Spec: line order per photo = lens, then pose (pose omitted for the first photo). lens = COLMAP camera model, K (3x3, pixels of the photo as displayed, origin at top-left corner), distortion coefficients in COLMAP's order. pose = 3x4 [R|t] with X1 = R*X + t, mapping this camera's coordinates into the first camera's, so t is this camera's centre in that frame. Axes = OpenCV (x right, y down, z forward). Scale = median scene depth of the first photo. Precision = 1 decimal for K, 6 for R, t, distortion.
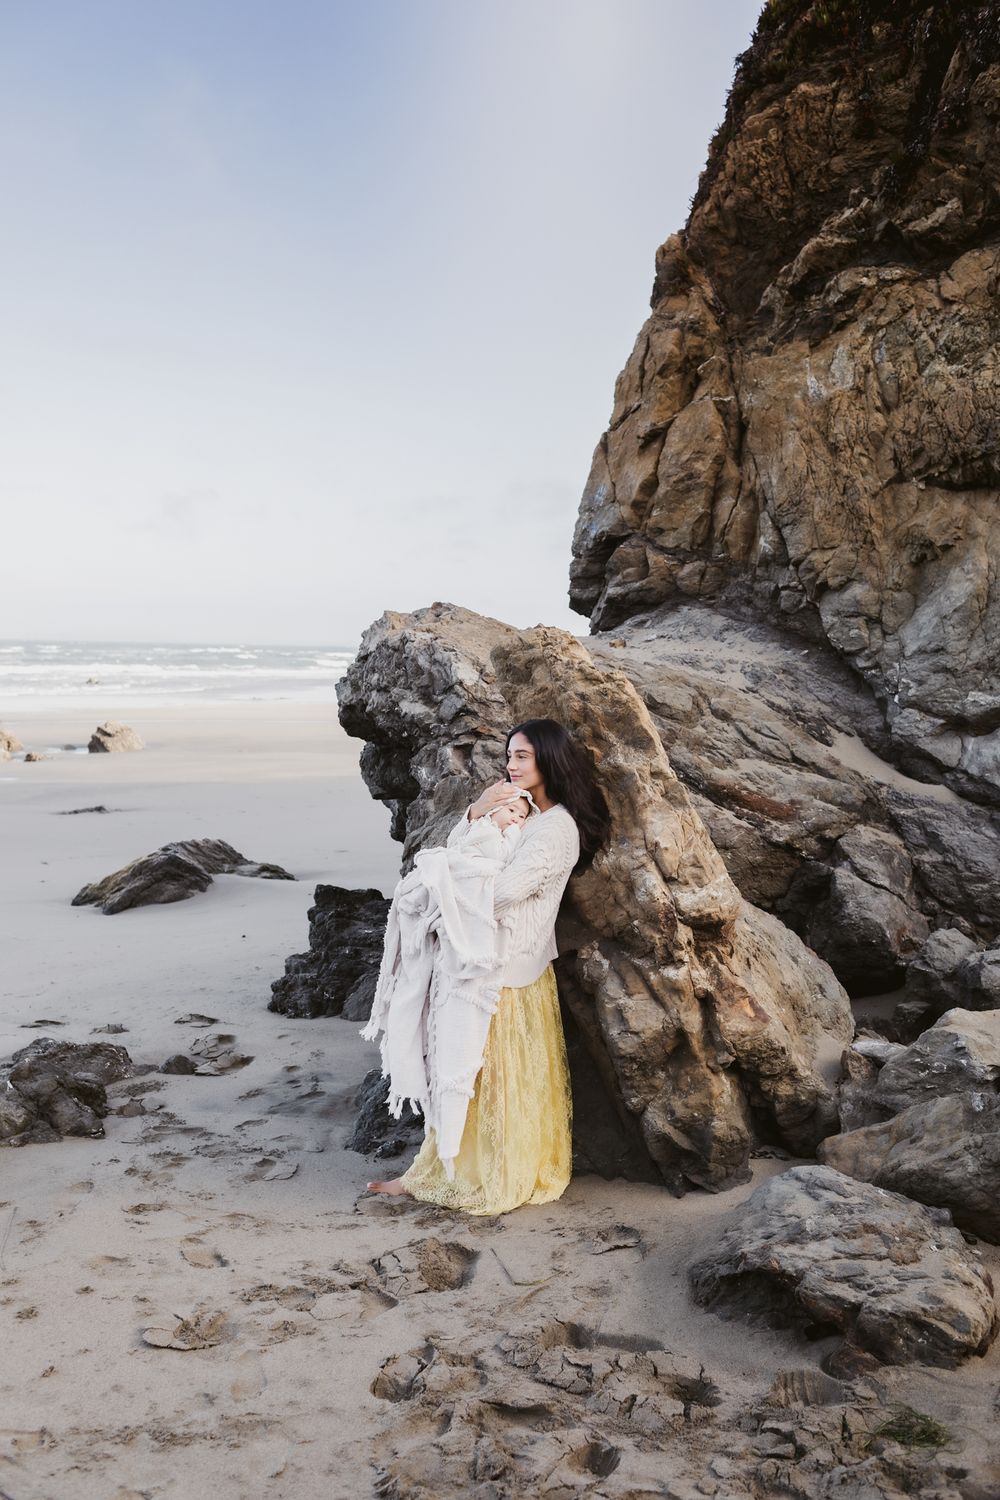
lens RADIAL K [[1376.0, 0, 500.0], [0, 1376.0, 750.0], [0, 0, 1]] dist [-0.003162, 0.000649]
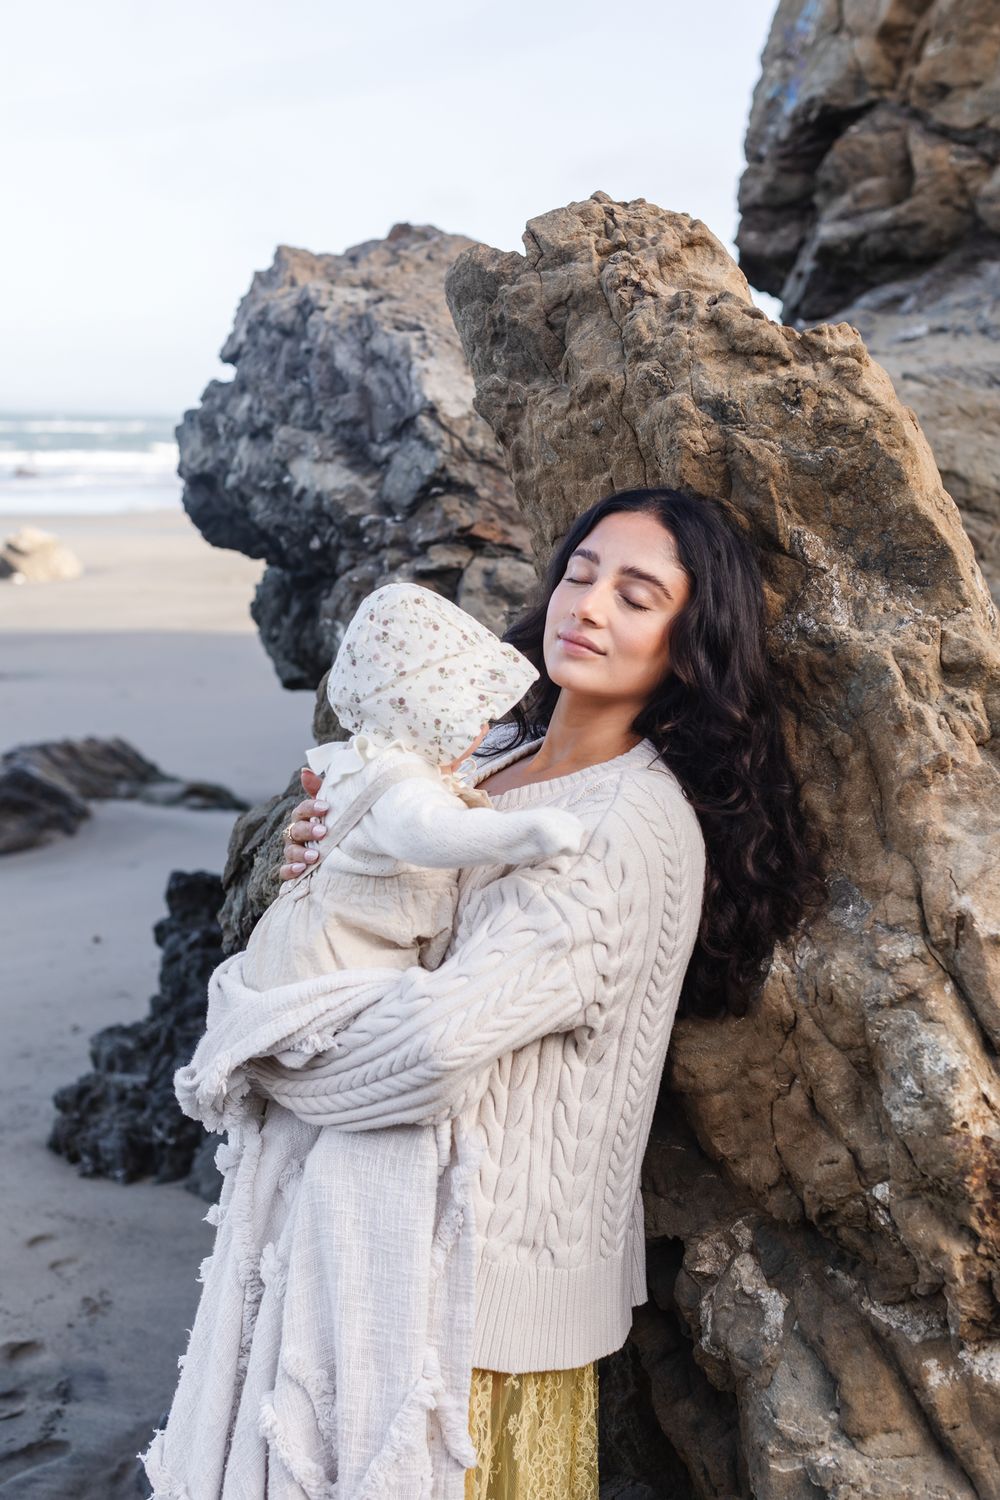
lens RADIAL K [[2116.2, 0, 493.9], [0, 2116.2, 766.4], [0, 0, 1]] dist [0.007047, 0.011930]
pose [[0.997245, 0.016045, -0.072422, 0.033543], [-0.009700, 0.996151, 0.087121, -0.000474], [0.073541, -0.086178, 0.993562, 0.387394]]
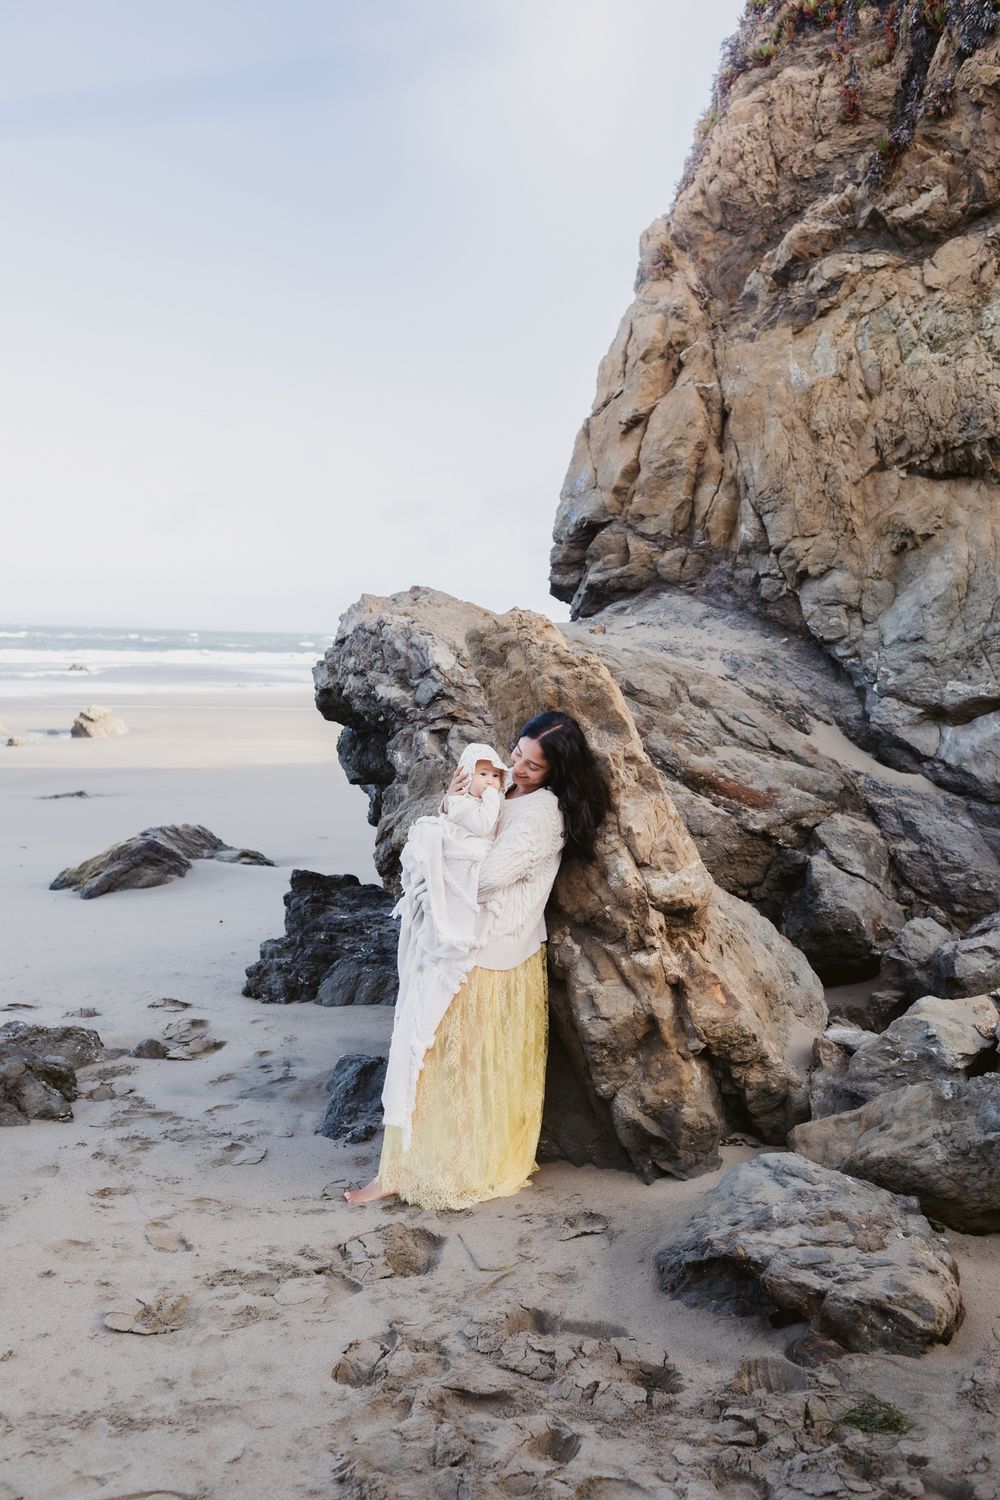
lens RADIAL K [[1376.0, 0, 500.0], [0, 1376.0, 750.0], [0, 0, 1]] dist [-0.003162, 0.000649]
pose [[0.999901, 0.008928, 0.010909, 0.006305], [-0.009013, 0.999929, 0.007752, 0.003038], [-0.010839, -0.007849, 0.999910, 0.005781]]
